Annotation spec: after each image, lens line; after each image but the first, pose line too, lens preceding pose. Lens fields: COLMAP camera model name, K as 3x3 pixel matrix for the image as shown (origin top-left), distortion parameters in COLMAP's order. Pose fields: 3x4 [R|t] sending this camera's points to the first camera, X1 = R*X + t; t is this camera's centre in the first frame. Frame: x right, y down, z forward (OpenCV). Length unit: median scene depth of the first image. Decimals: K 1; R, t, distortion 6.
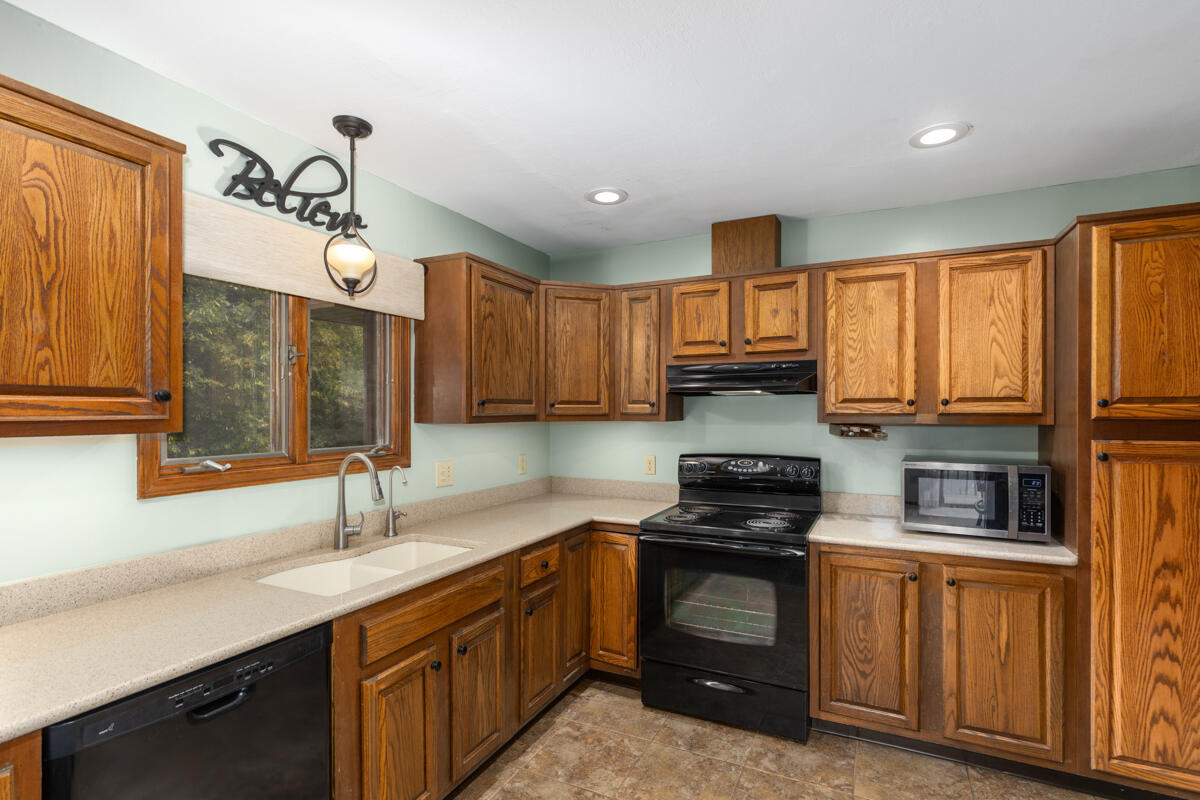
lens RADIAL K [[581.0, 0, 599.0], [0, 581.0, 407.6], [0, 0, 1]] dist [-0.003233, -0.000137]
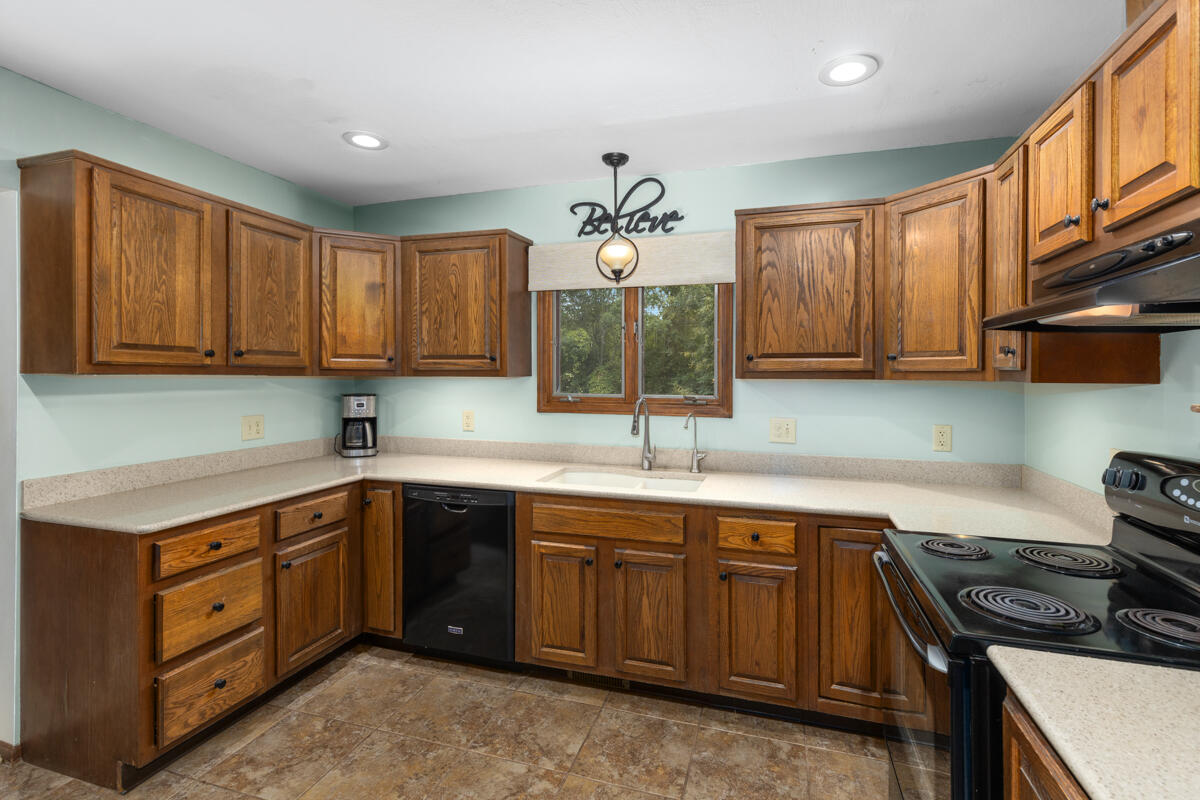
lens RADIAL K [[554.5, 0, 609.6], [0, 554.5, 371.8], [0, 0, 1]] dist [0.004467, 0.000167]
pose [[0.150872, -0.001060, -0.988553, 0.810791], [0.000837, 0.999999, -0.000945, 0.019286], [0.988553, -0.000685, 0.150873, 0.734022]]
